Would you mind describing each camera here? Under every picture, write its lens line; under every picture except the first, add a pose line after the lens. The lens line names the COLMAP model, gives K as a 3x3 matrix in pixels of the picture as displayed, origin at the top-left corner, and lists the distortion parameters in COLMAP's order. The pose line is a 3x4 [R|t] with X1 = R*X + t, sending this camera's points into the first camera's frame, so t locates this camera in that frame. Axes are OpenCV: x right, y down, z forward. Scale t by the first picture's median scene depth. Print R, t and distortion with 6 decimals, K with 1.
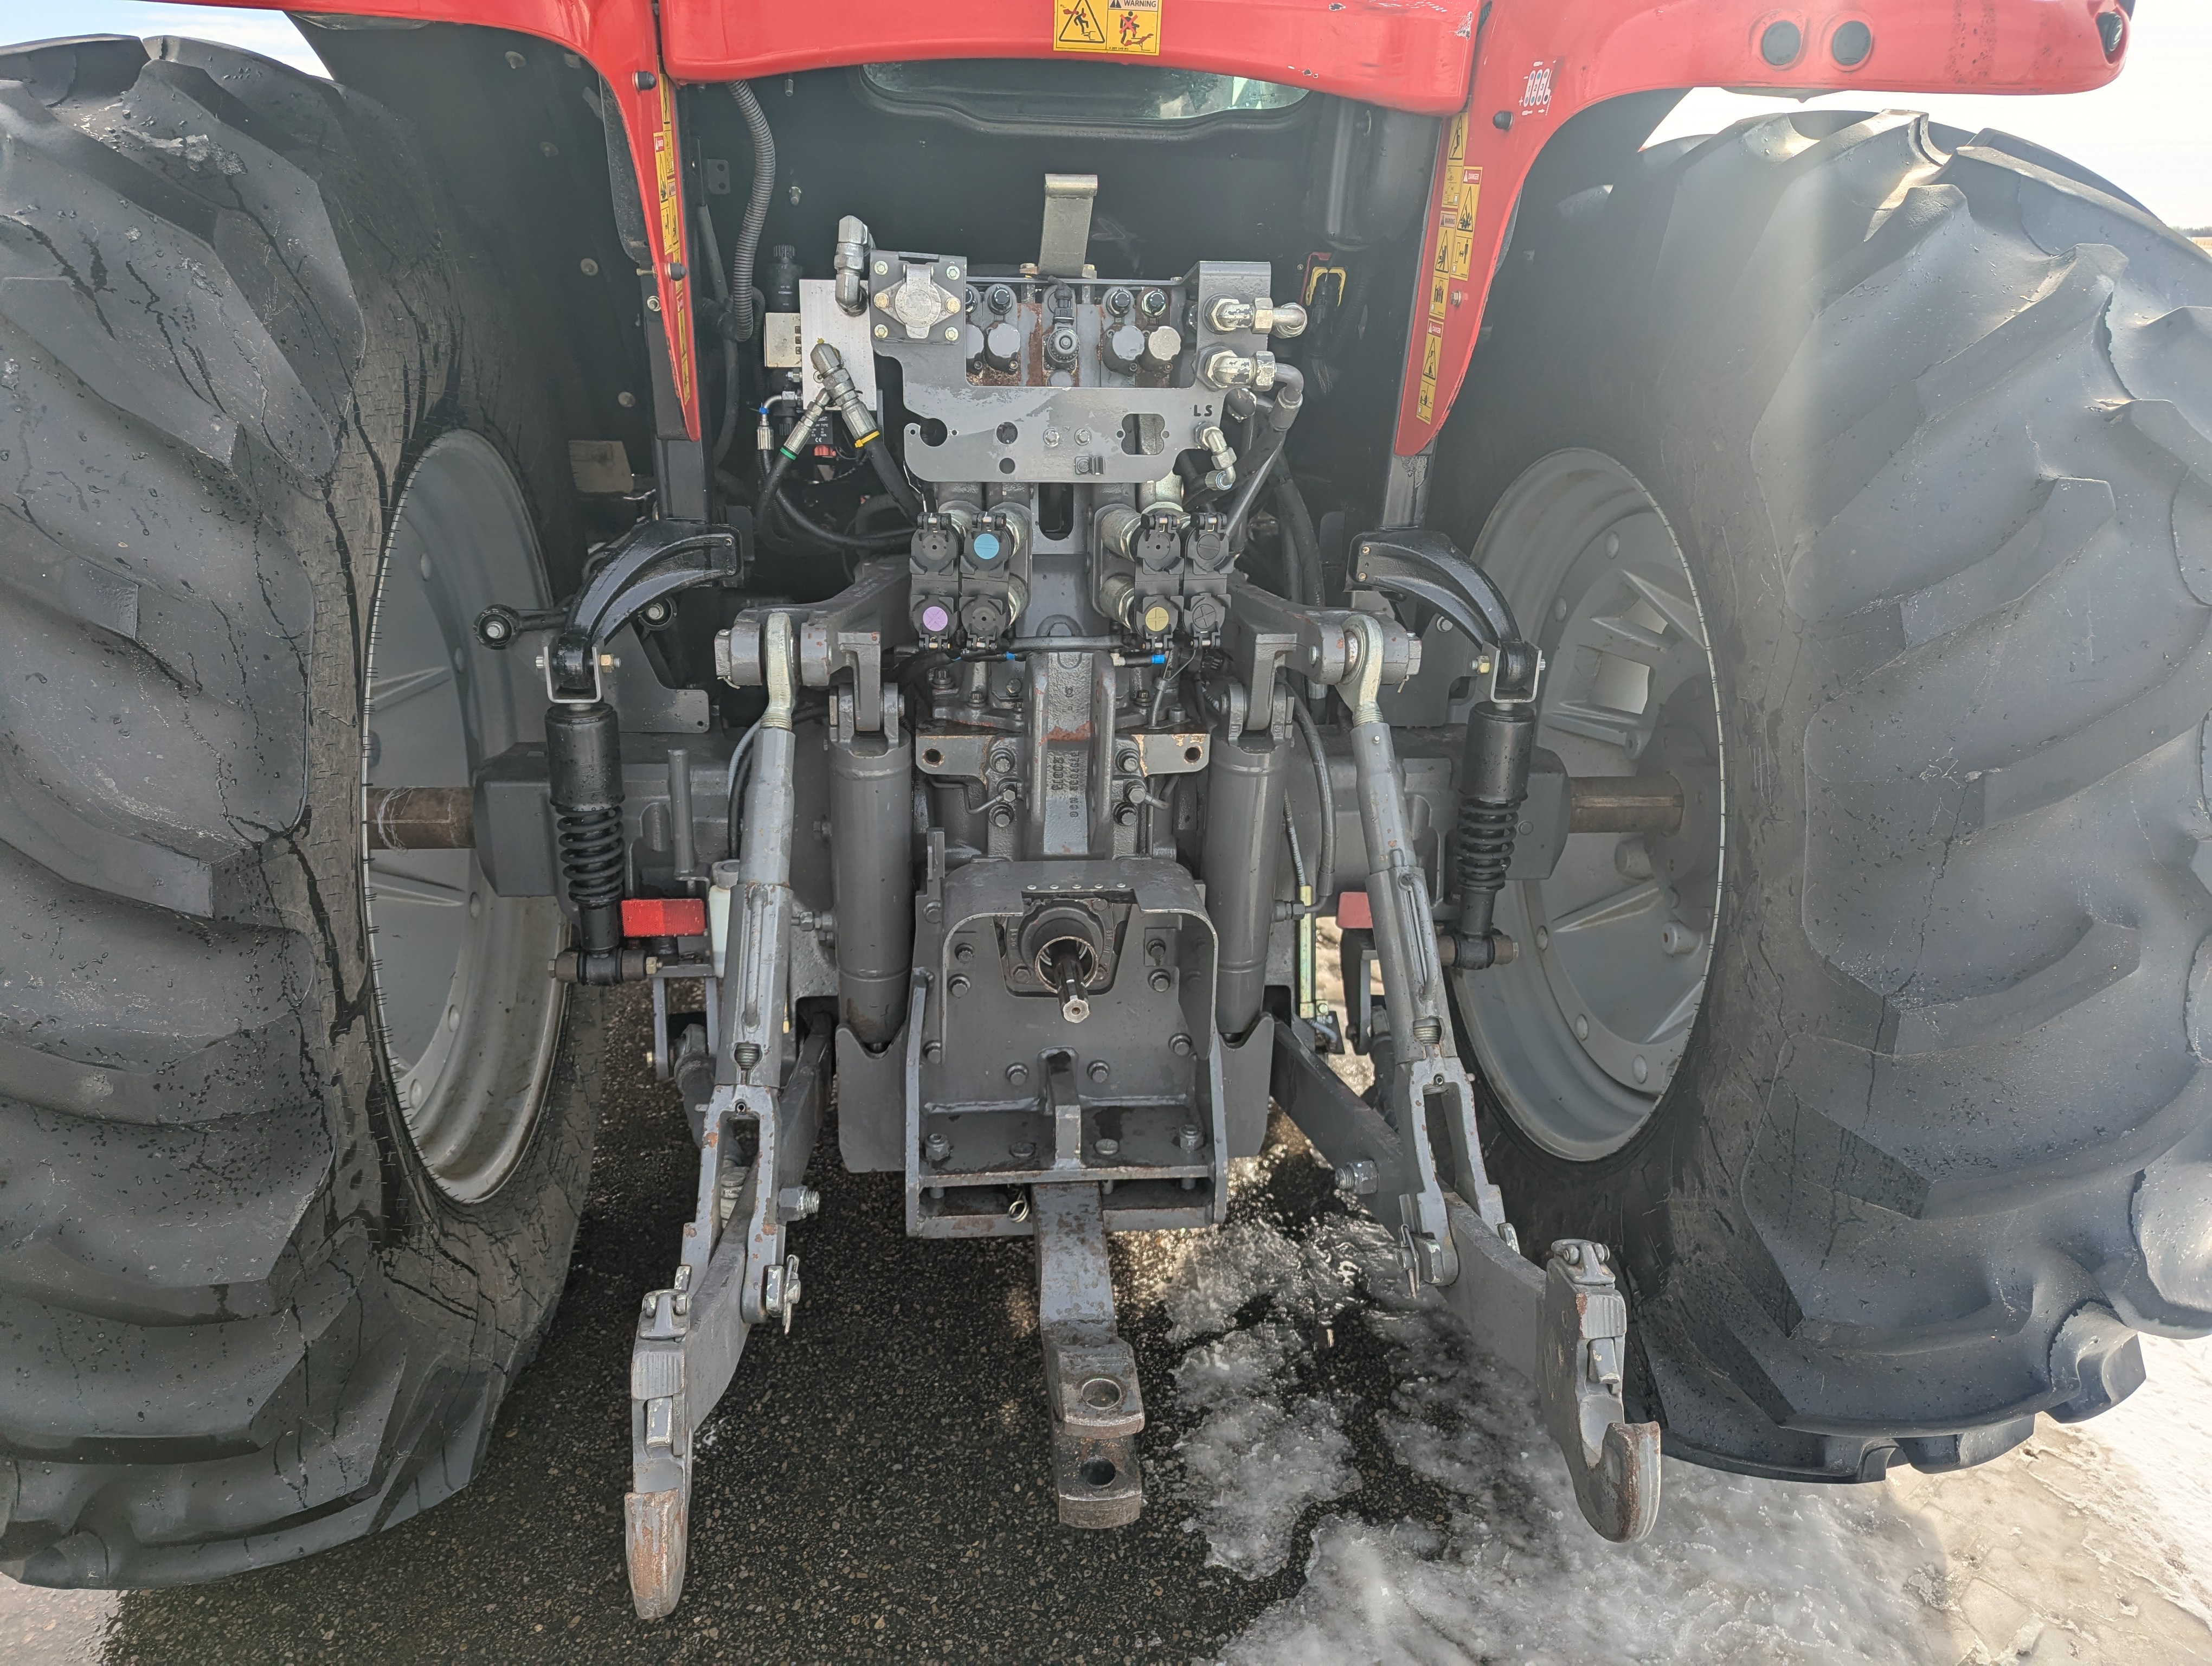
lens RADIAL K [[1522.3, 0, 1087.3], [0, 1522.3, 832.5], [0, 0, 1]] dist [0.054006, -0.065806]
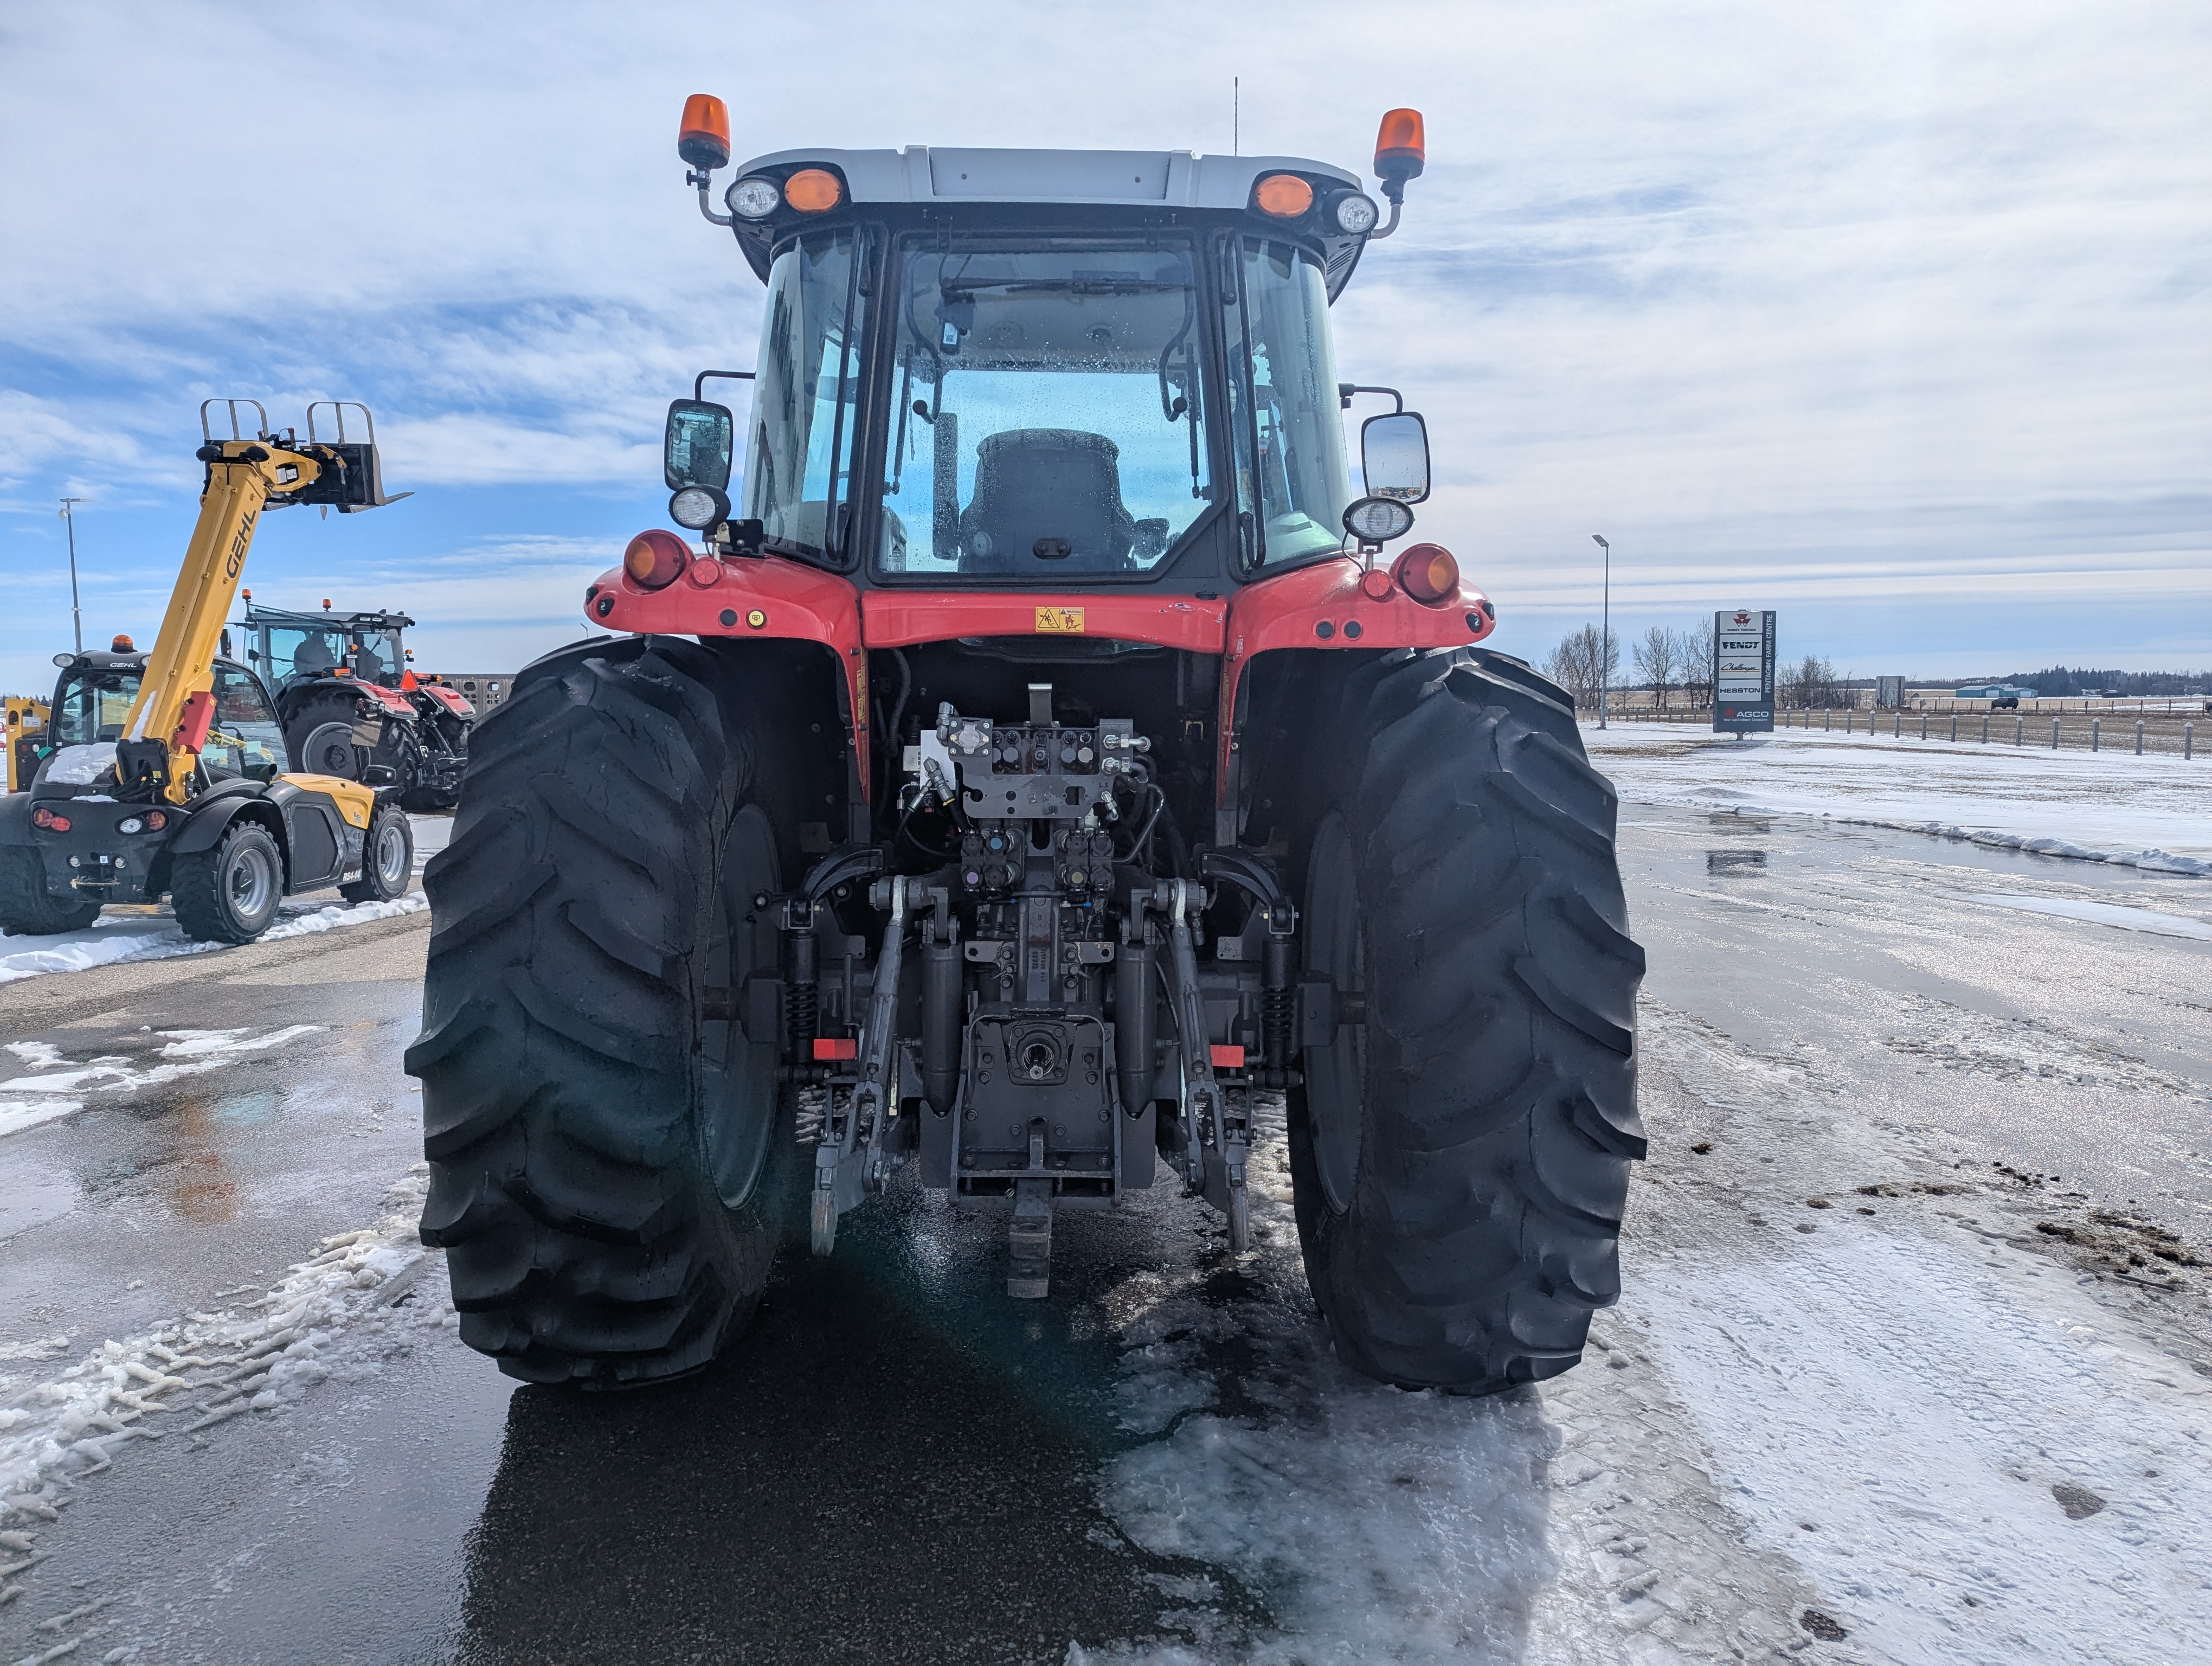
lens RADIAL K [[1537.6, 0, 1106.0], [0, 1537.6, 833.0], [0, 0, 1]] dist [0.066579, -0.051989]
pose [[0.995823, -0.009027, -0.090852, 0.260301], [-0.016780, 0.960053, -0.279314, 0.365885], [0.089744, 0.279672, 0.955892, -0.971309]]
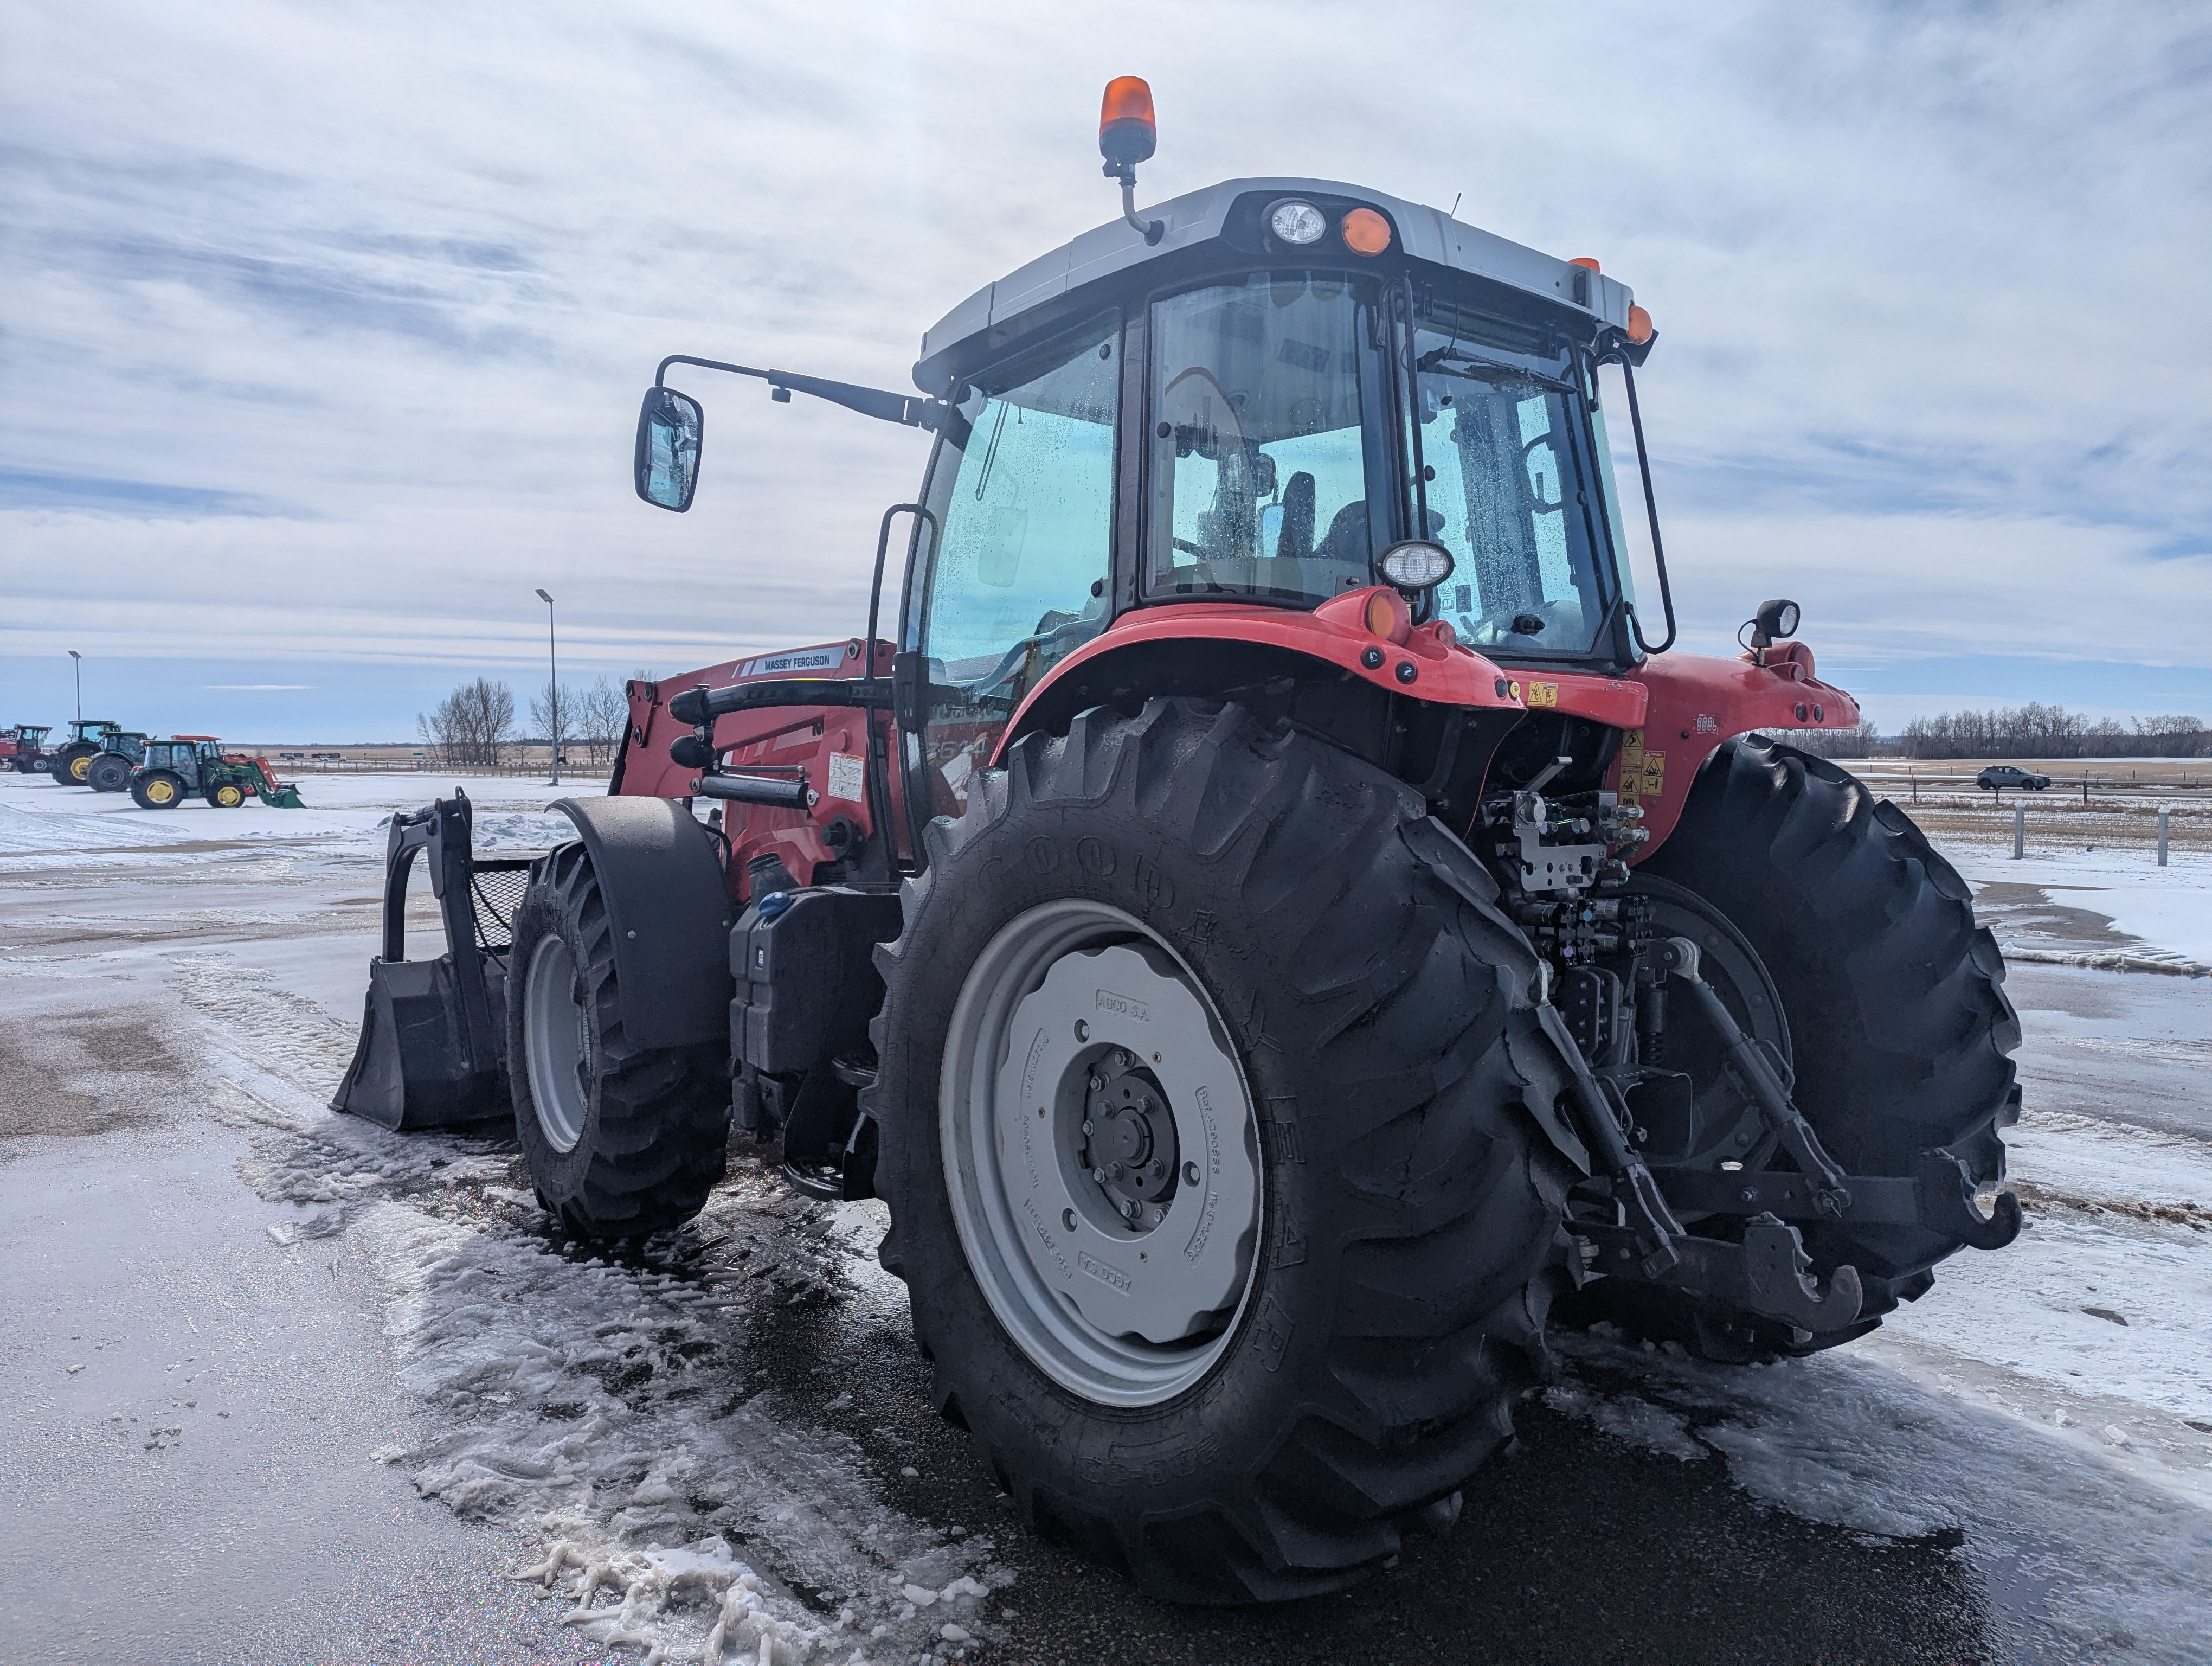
lens RADIAL K [[1542.5, 0, 1046.8], [0, 1542.5, 855.4], [0, 0, 1]] dist [0.074139, -0.055812]
pose [[0.826867, -0.050035, 0.560167, -1.771137], [0.212827, 0.949798, -0.229319, 0.068686], [-0.520572, 0.308836, 0.796006, -0.355254]]
